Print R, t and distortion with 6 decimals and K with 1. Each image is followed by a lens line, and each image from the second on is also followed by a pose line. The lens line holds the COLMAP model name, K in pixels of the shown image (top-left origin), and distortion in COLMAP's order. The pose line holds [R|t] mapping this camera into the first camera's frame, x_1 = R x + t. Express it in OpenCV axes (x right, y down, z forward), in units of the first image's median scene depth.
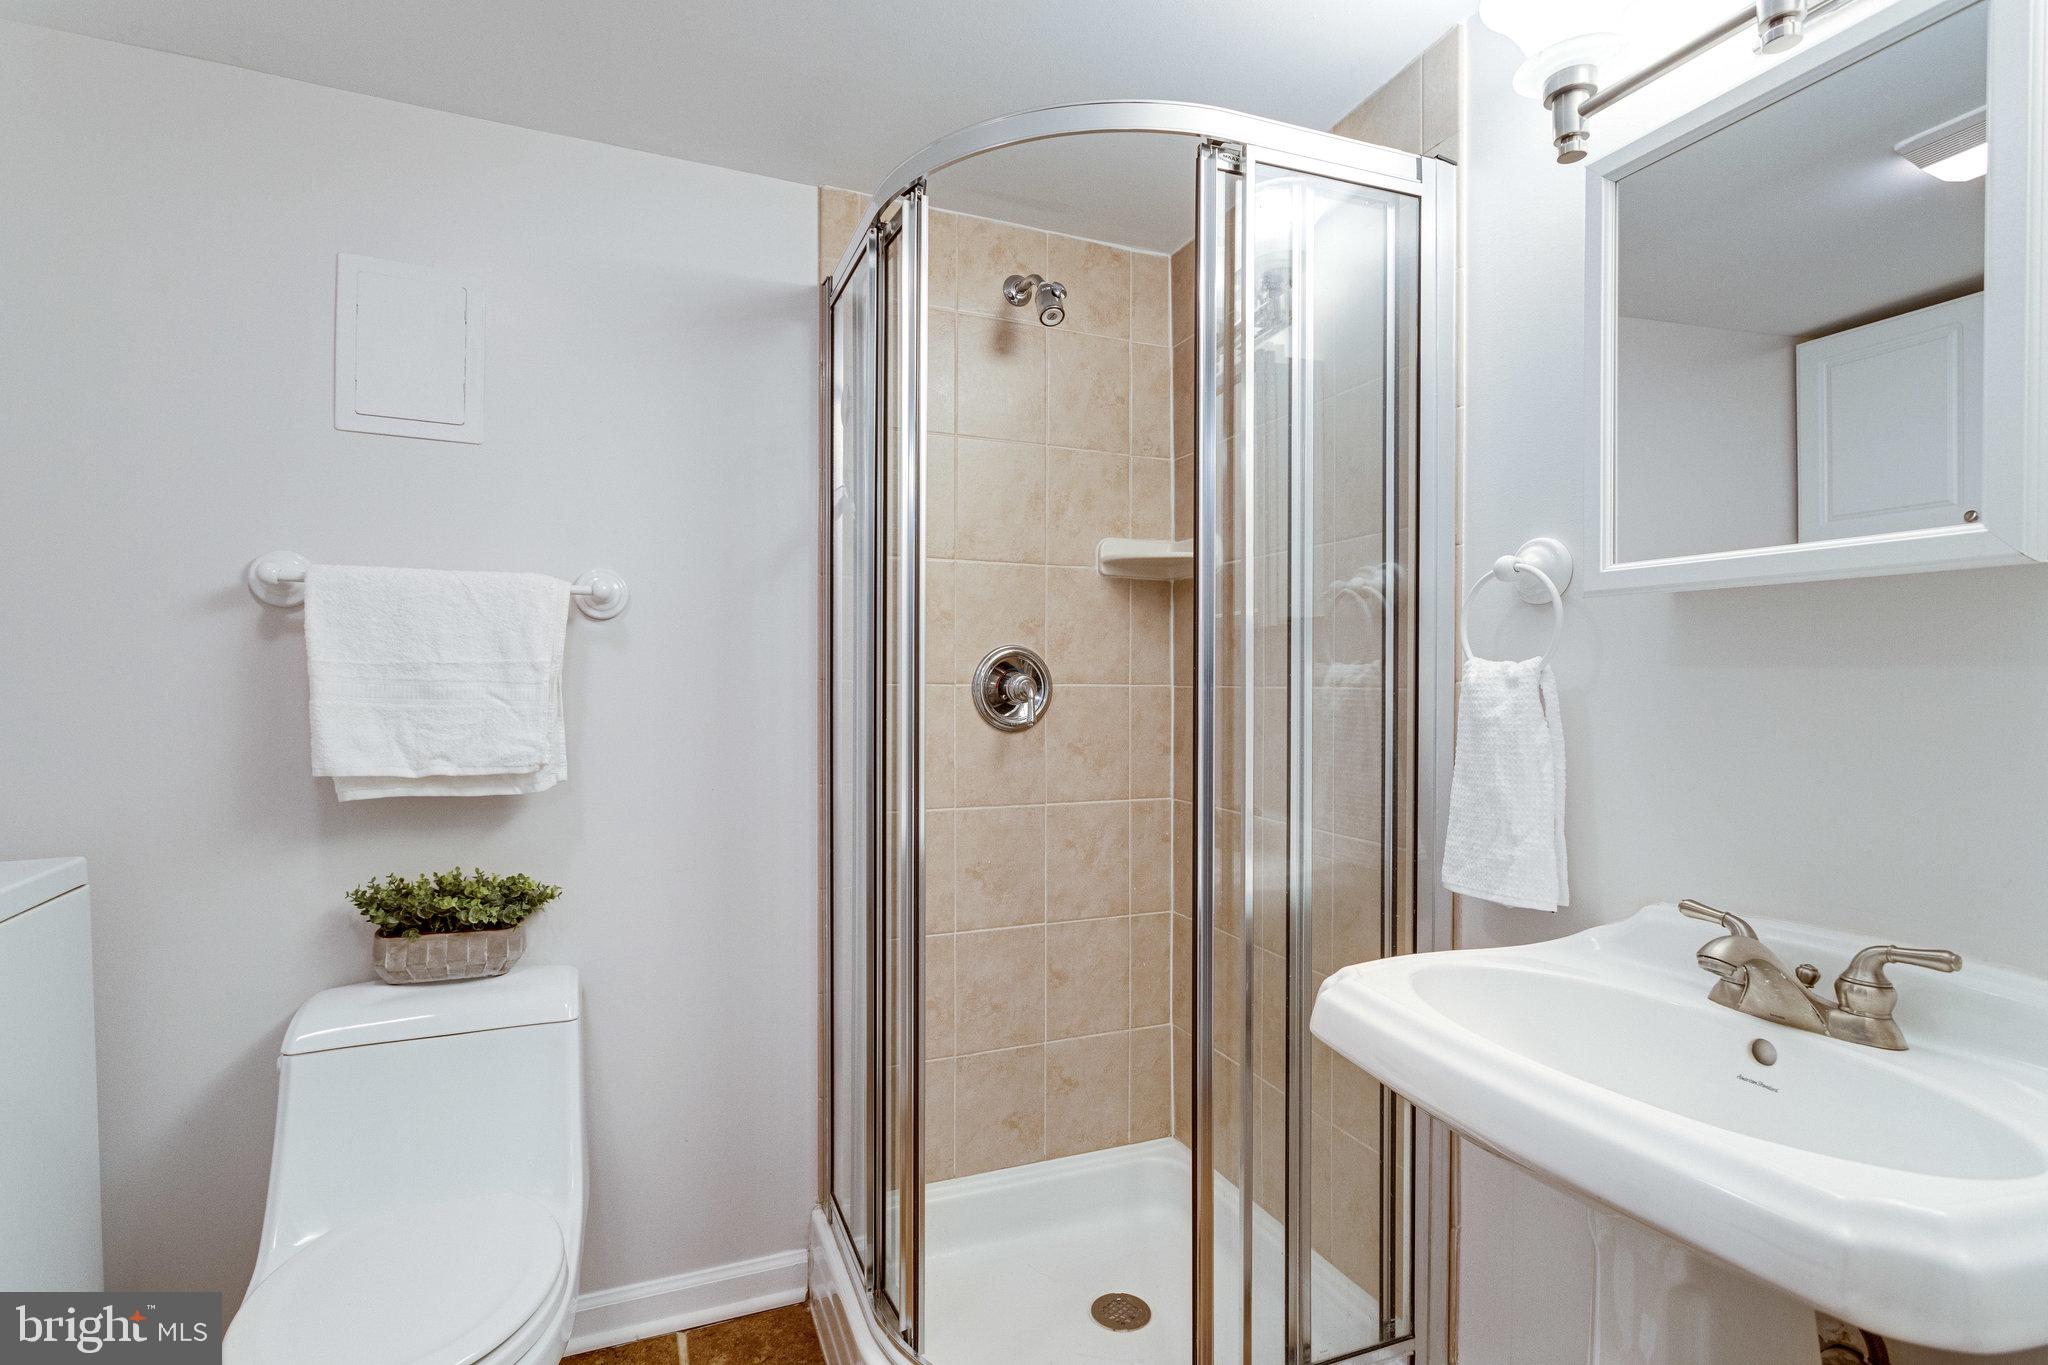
lens RADIAL K [[976.2, 0, 1028.1], [0, 976.2, 691.0], [0, 0, 1]] dist [-0.000345, 0.000659]
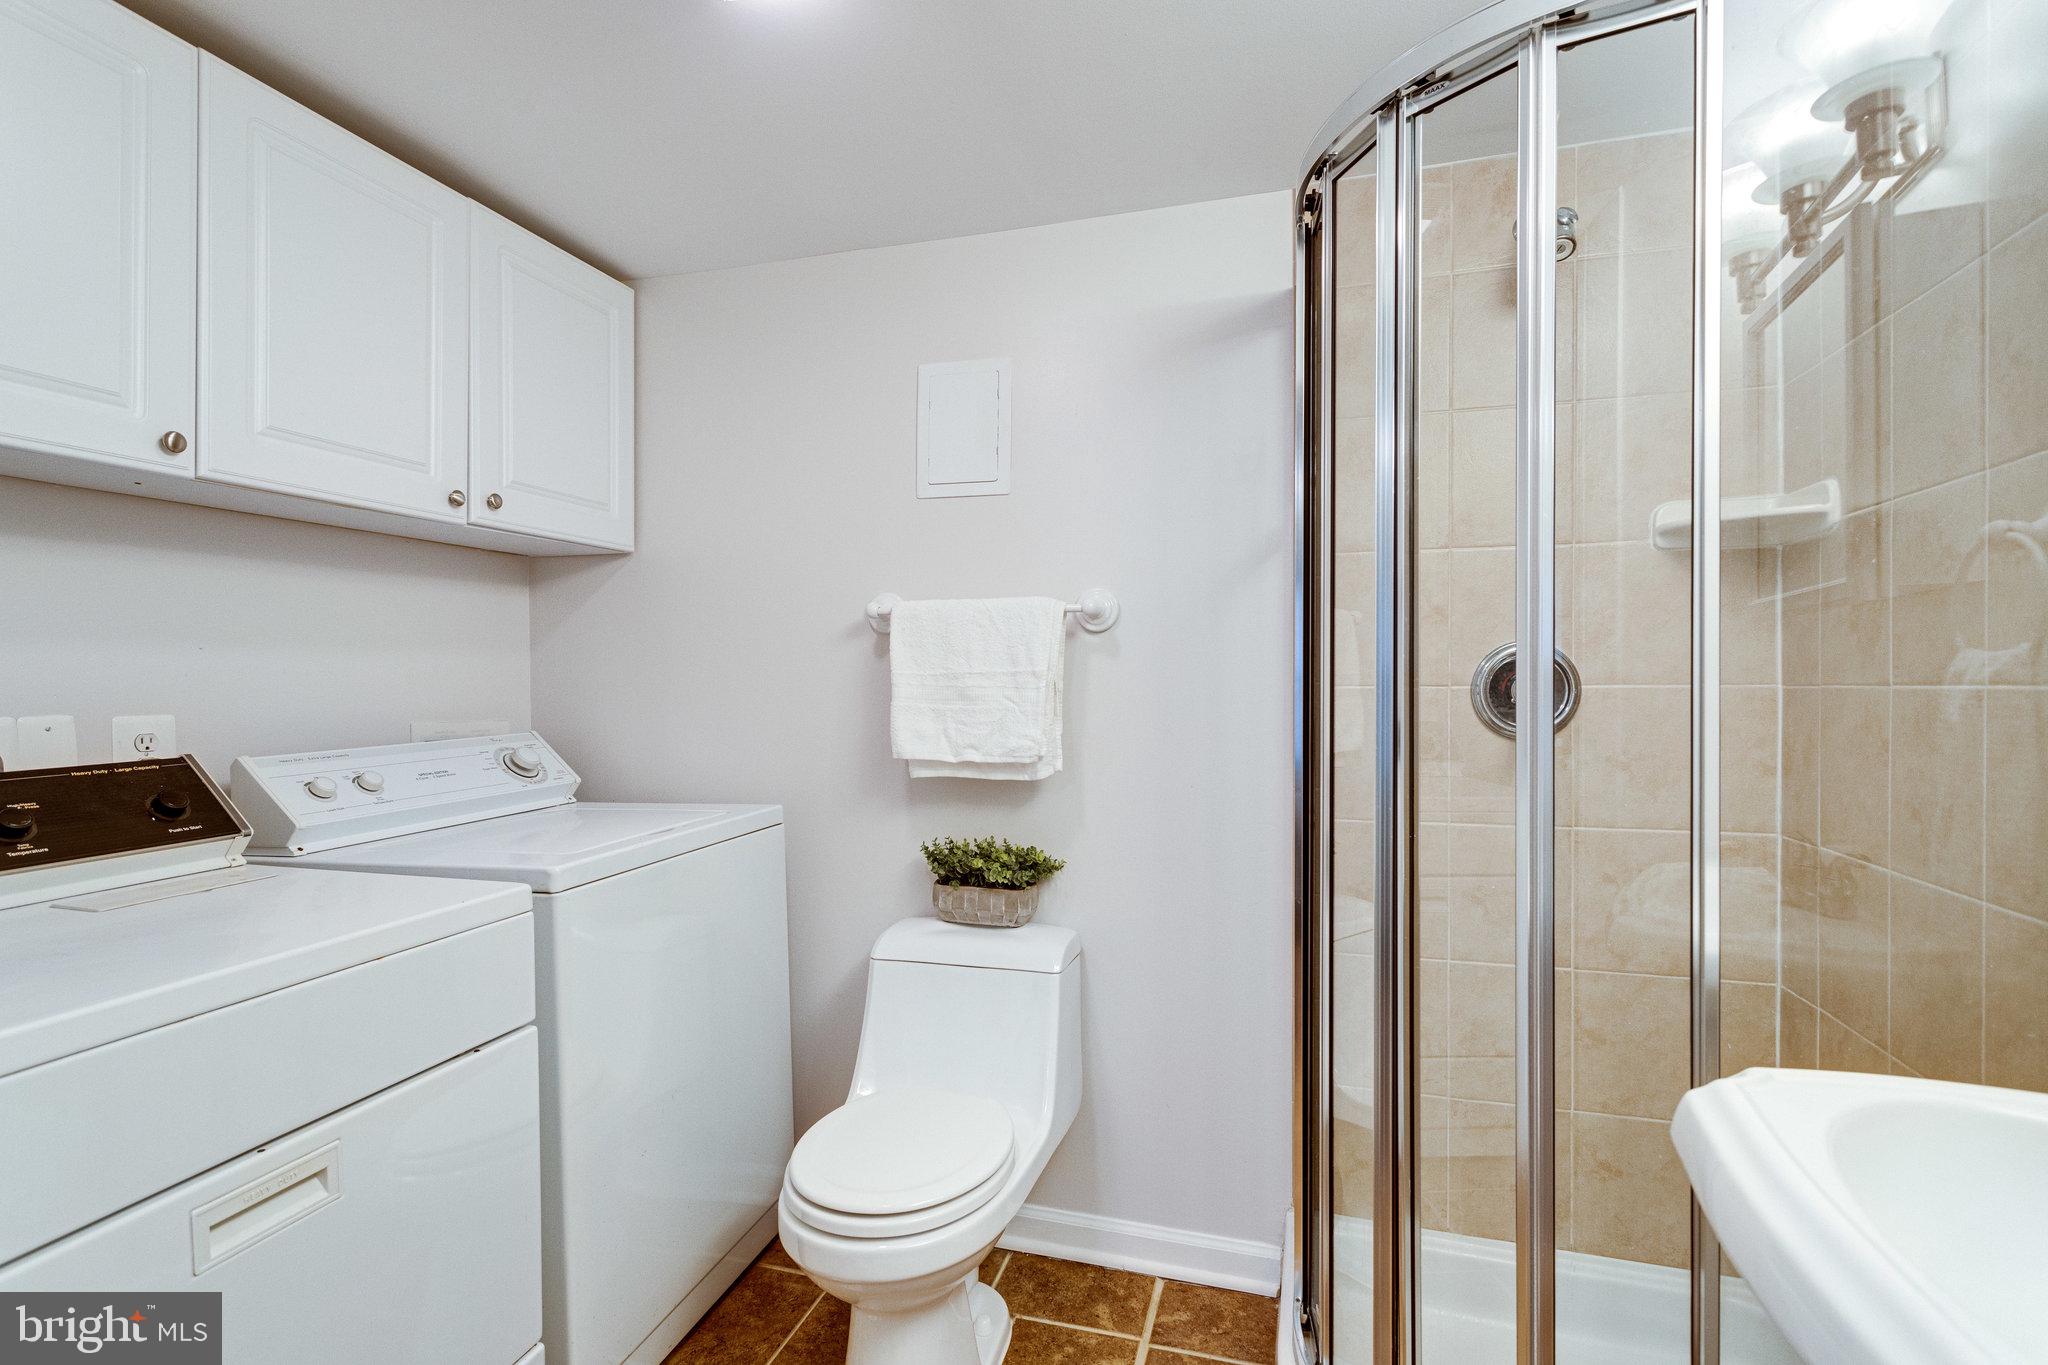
lens RADIAL K [[972.0, 0, 1020.3], [0, 972.0, 704.0], [0, 0, 1]] dist [0.000147, 0.000326]
pose [[0.772056, 0.002402, -0.635550, 0.240315], [0.001229, 0.999985, 0.005273, 0.004970], [0.635553, -0.004852, 0.772042, 0.065477]]
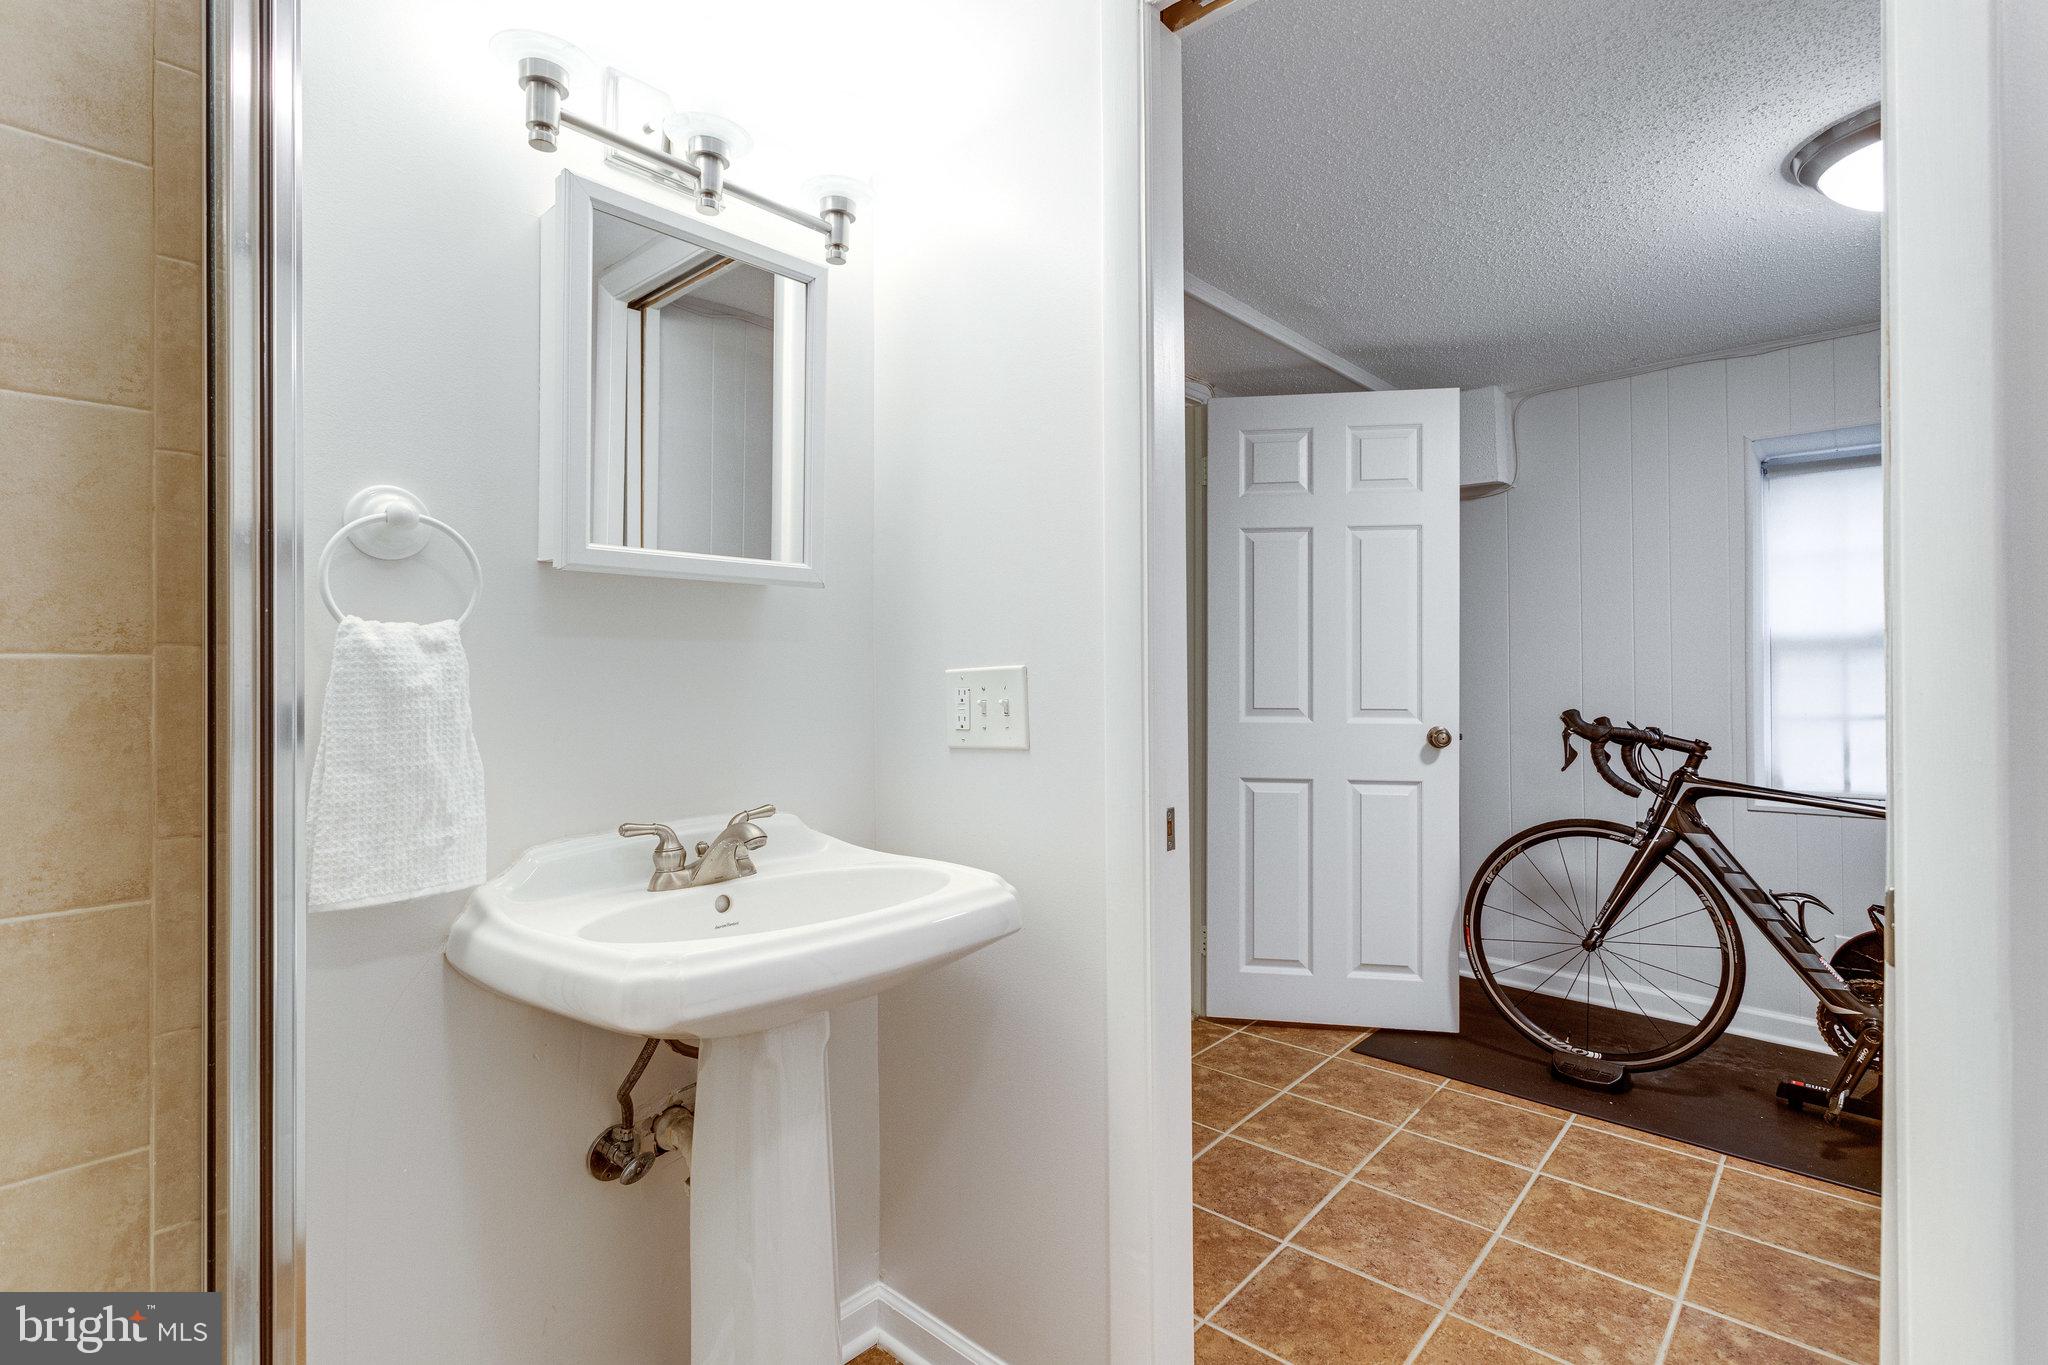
lens RADIAL K [[960.1, 0, 1019.8], [0, 960.1, 671.1], [0, 0, 1]] dist [-0.000438, 0.000018]
pose [[-0.418422, 0.001189, 0.908252, -0.429154], [0.015565, 0.999862, 0.005862, 0.013595], [-0.908119, 0.016590, -0.418383, 0.705181]]
